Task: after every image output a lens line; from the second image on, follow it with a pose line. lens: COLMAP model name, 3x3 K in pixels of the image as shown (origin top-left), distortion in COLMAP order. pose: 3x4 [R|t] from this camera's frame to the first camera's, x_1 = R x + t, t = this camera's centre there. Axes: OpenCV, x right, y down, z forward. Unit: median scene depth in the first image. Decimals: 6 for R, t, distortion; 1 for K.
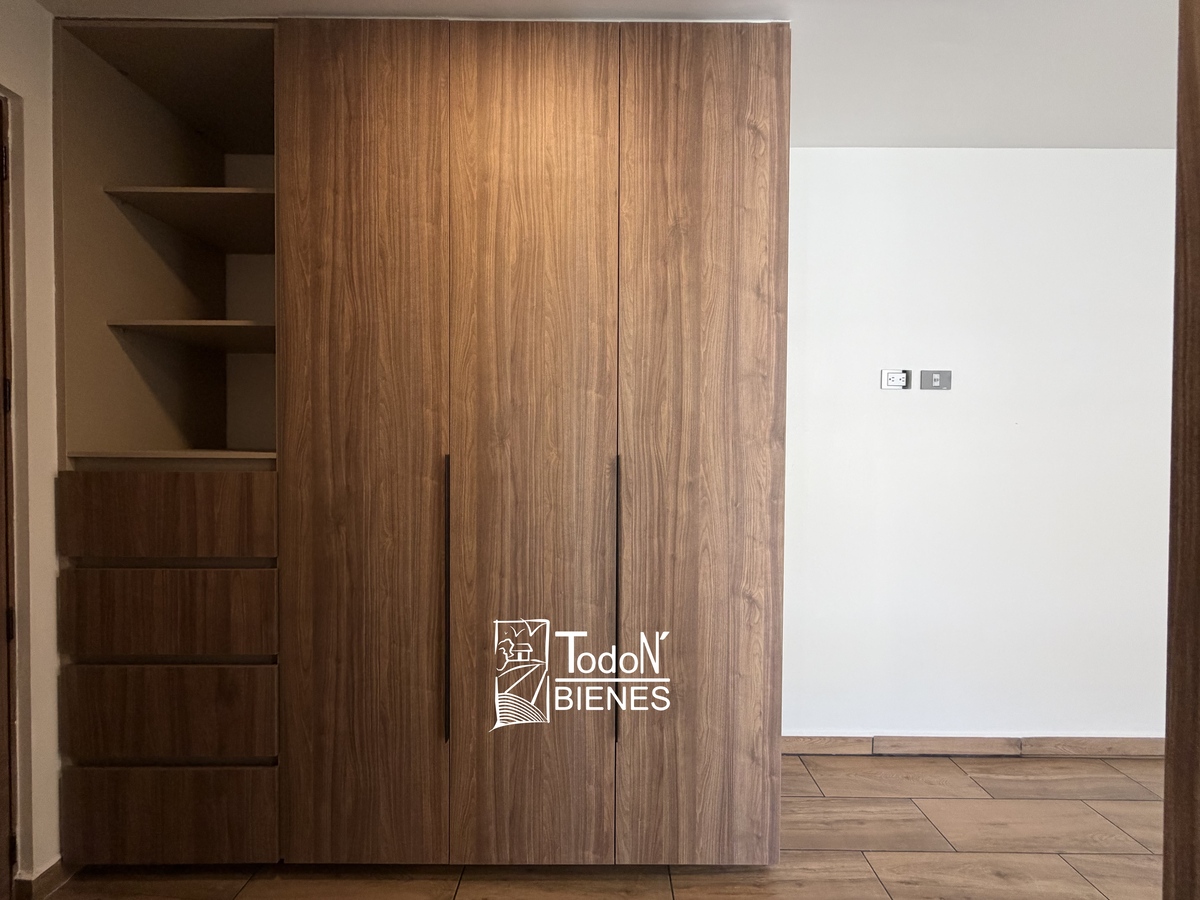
lens RADIAL K [[477.5, 0, 601.5], [0, 477.5, 445.3], [0, 0, 1]] dist [0.000083, -0.000293]
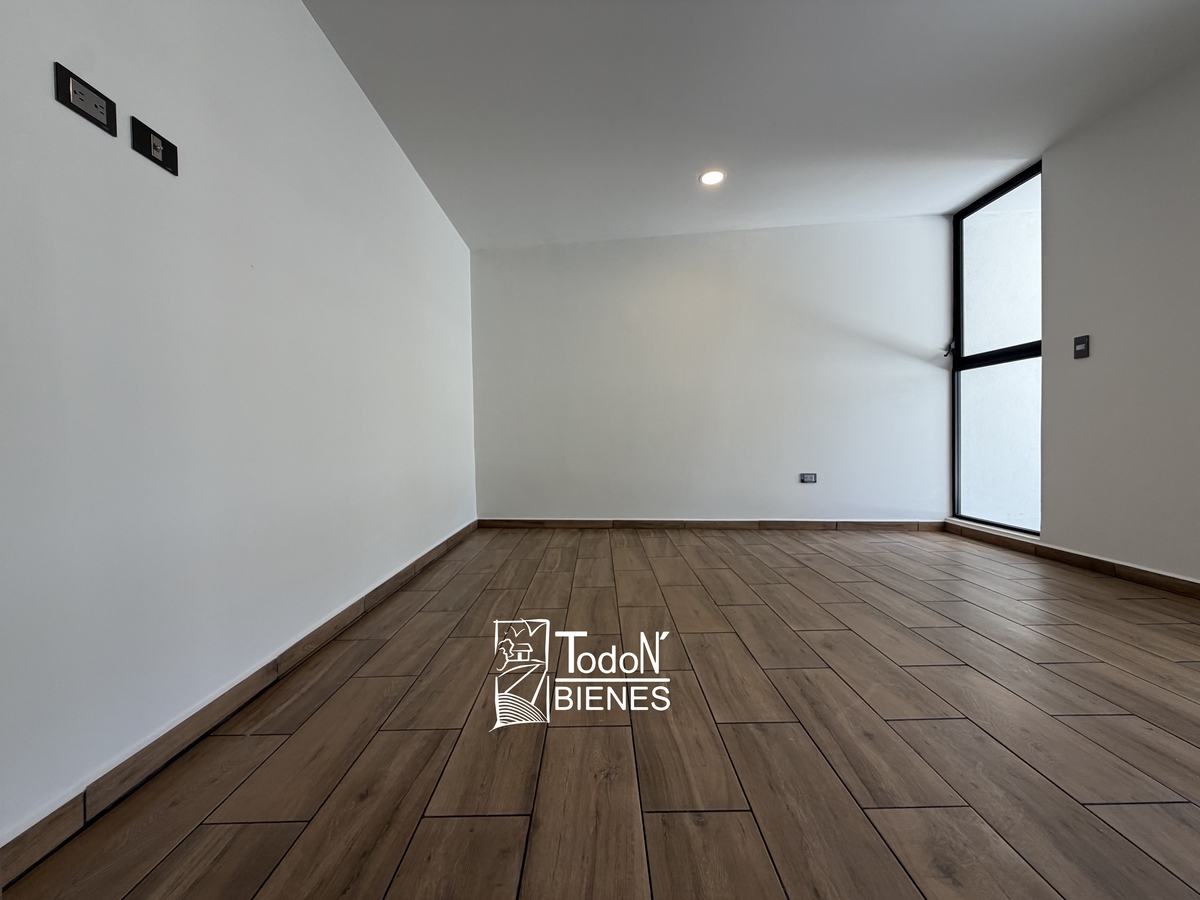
lens RADIAL K [[477.5, 0, 601.0], [0, 477.5, 449.8], [0, 0, 1]] dist [0.000083, -0.000293]
pose [[-0.011964, -0.030939, 0.999450, 0.072693], [0.022440, 0.999261, 0.031202, 0.253897], [-0.999677, 0.022801, -0.011261, 0.463505]]
